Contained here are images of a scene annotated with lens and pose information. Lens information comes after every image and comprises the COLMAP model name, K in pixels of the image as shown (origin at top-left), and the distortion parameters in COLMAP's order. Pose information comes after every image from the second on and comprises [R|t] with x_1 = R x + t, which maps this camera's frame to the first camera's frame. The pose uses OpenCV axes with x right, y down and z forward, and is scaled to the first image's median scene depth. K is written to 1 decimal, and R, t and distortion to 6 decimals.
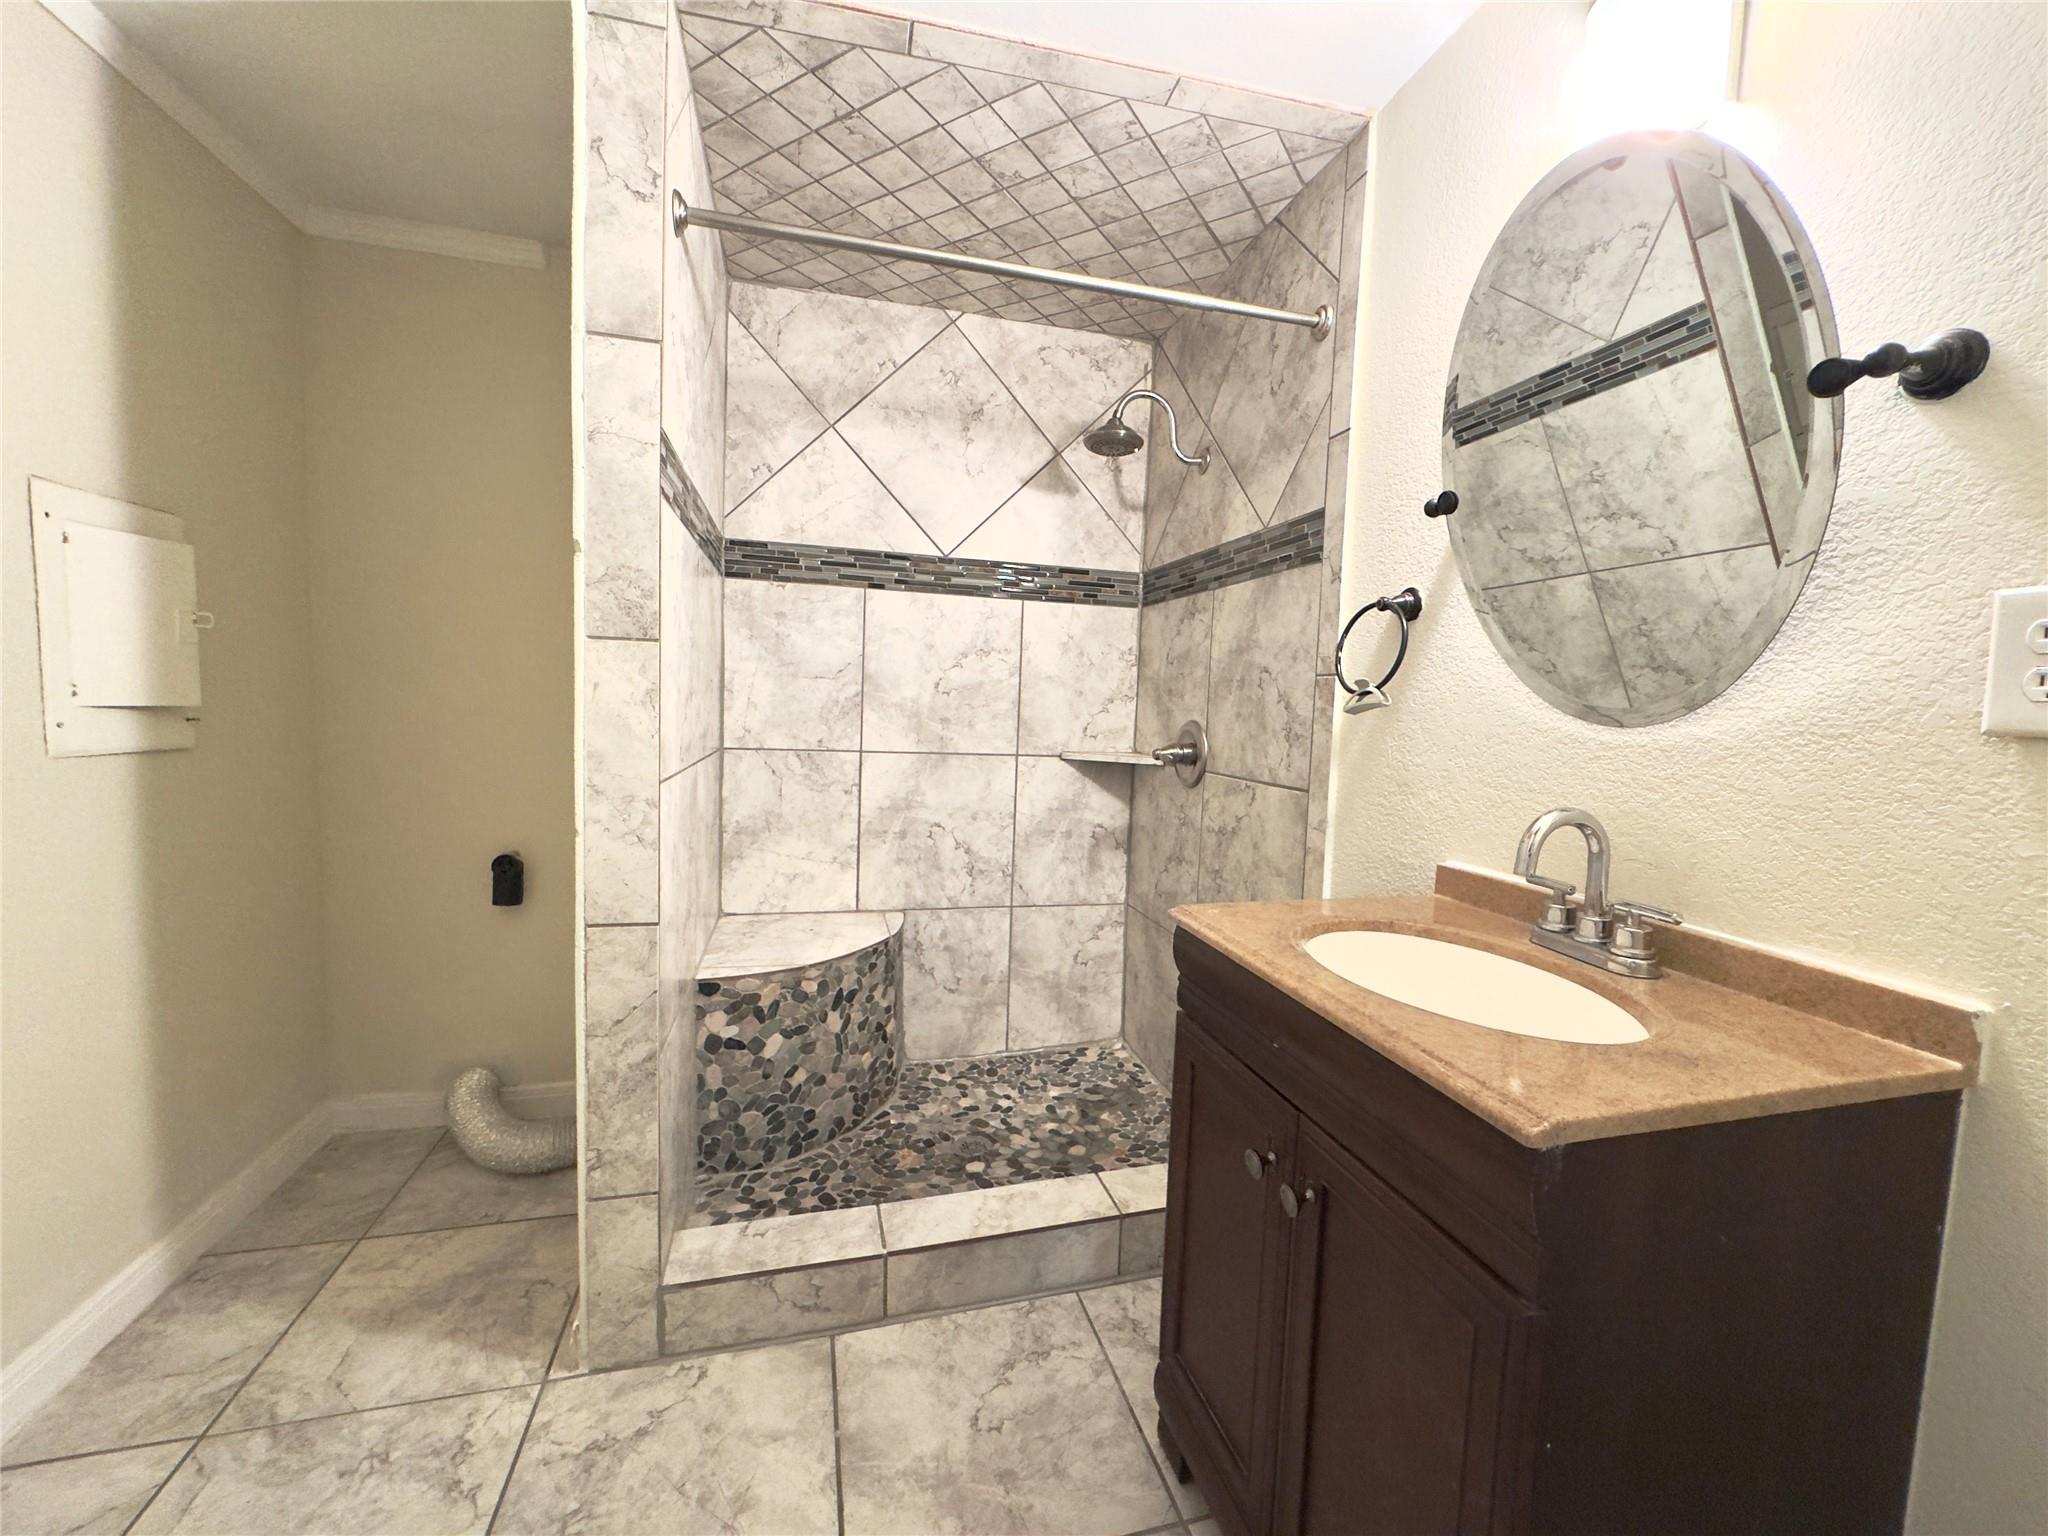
lens RADIAL K [[824.0, 0, 1024.0], [0, 824.0, 768.0], [0, 0, 1]] dist [-0.000341, 0.000143]
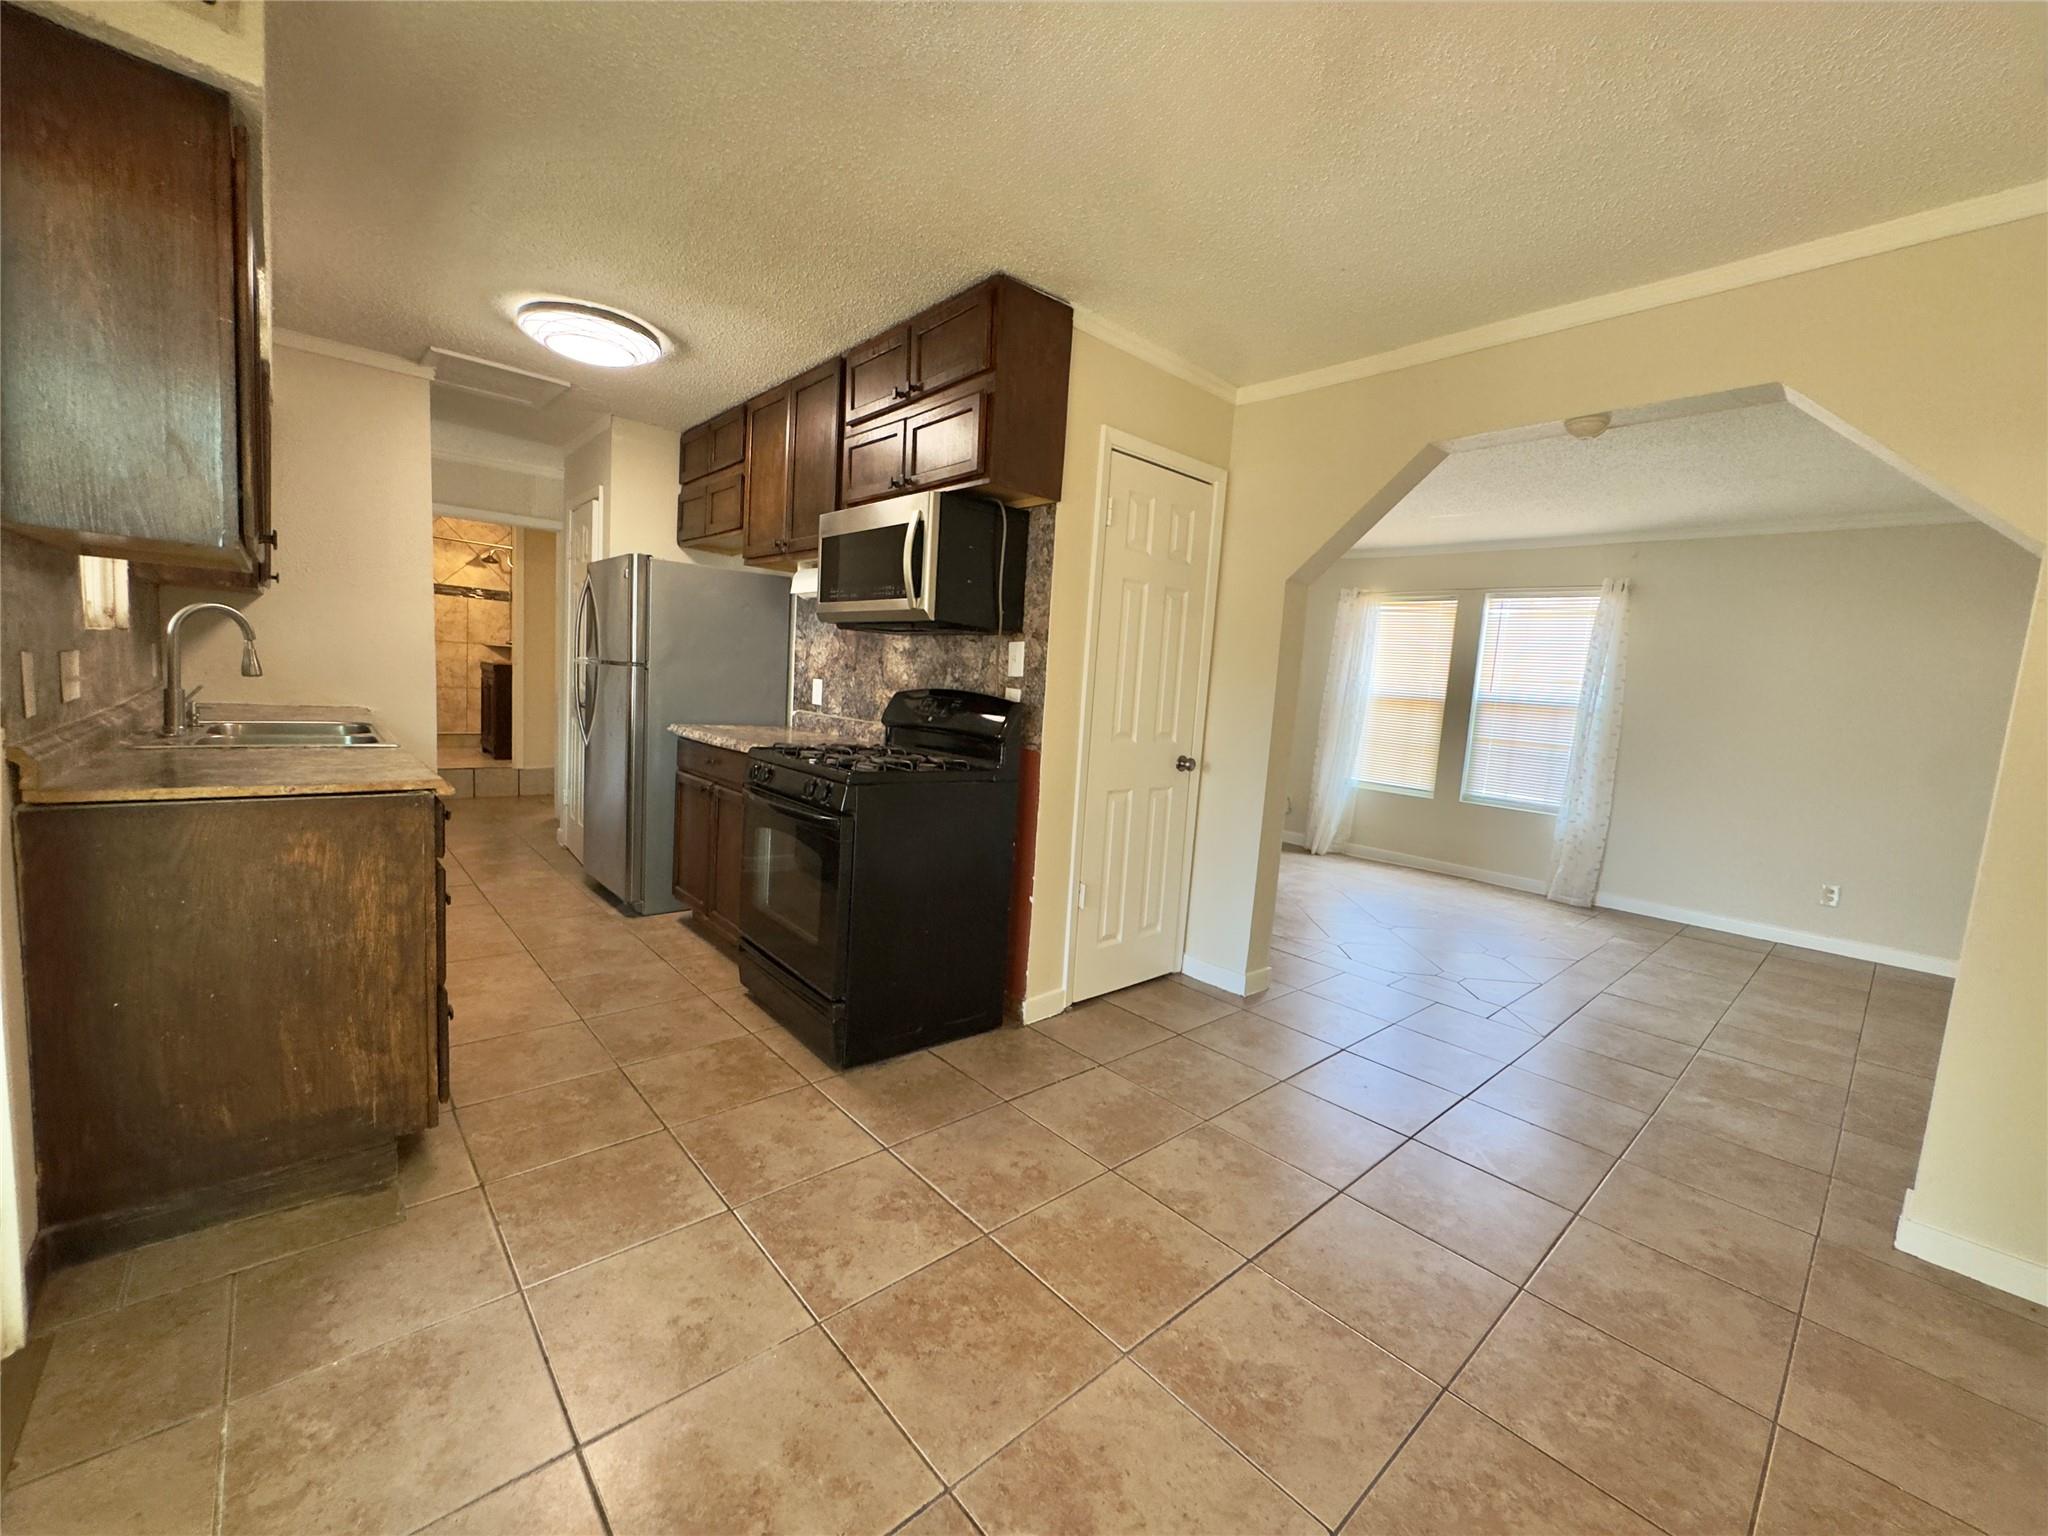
lens RADIAL K [[824.0, 0, 1024.0], [0, 824.0, 768.0], [0, 0, 1]] dist [-0.000341, 0.000143]
pose [[0.888680, -0.017842, 0.458180, 0.471551], [-0.005826, 0.998723, 0.050191, 0.320127], [-0.458490, -0.047273, 0.887441, -3.143499]]
